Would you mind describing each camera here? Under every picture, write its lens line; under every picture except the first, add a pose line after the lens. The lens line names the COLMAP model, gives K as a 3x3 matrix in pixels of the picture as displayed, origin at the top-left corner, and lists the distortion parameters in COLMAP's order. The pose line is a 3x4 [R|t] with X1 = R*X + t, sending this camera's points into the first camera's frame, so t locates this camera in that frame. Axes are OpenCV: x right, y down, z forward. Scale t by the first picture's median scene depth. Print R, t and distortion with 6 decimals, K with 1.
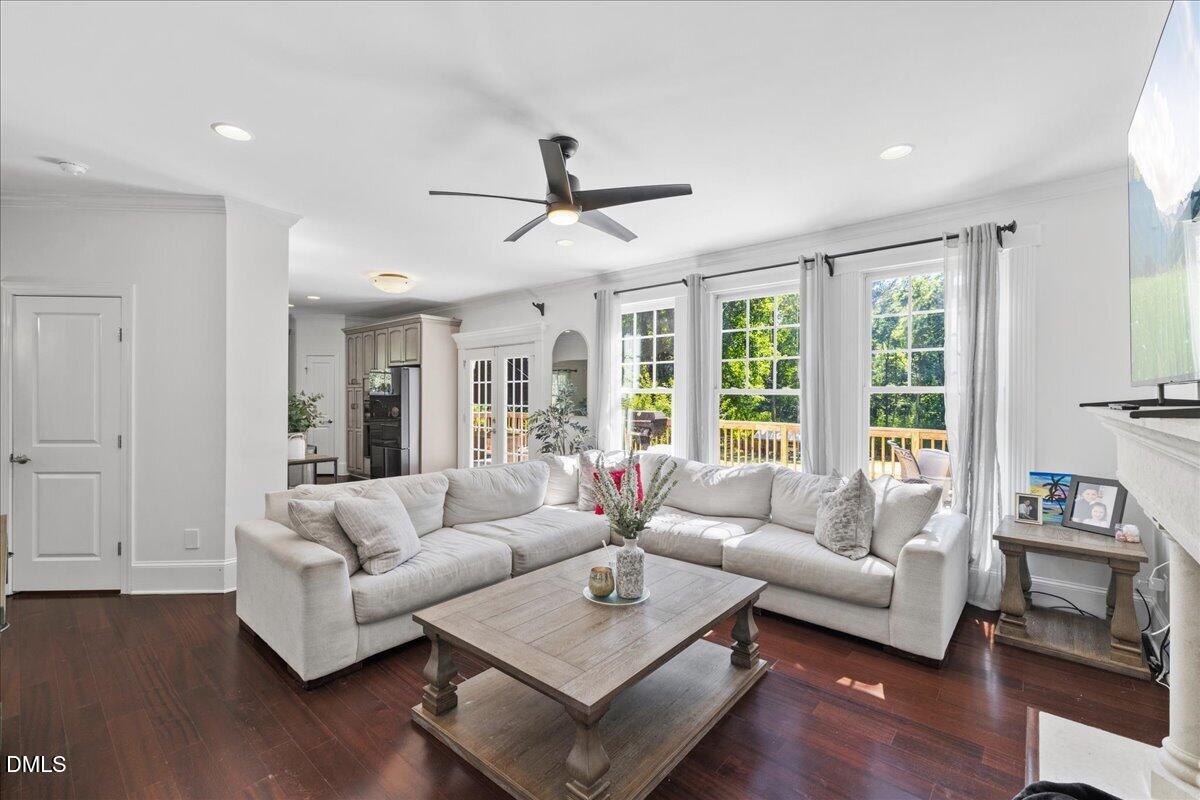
lens RADIAL K [[508.9, 0, 599.2], [0, 508.9, 396.0], [0, 0, 1]] dist [-0.004379, 0.000318]
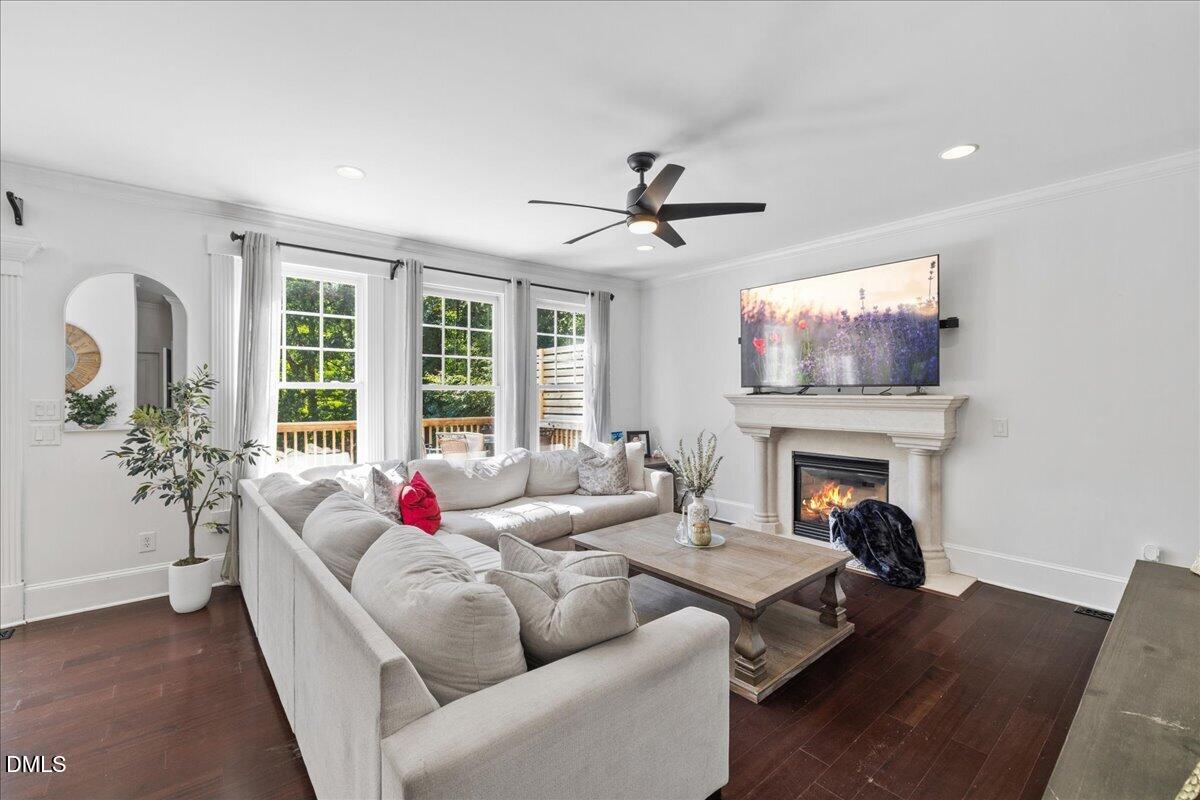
lens RADIAL K [[508.9, 0, 593.7], [0, 508.9, 392.9], [0, 0, 1]] dist [-0.004379, 0.000318]
pose [[0.179522, -0.012632, 0.983673, -0.769669], [0.010278, 0.999887, 0.010964, -0.006467], [-0.983700, 0.008142, 0.179631, 0.607869]]
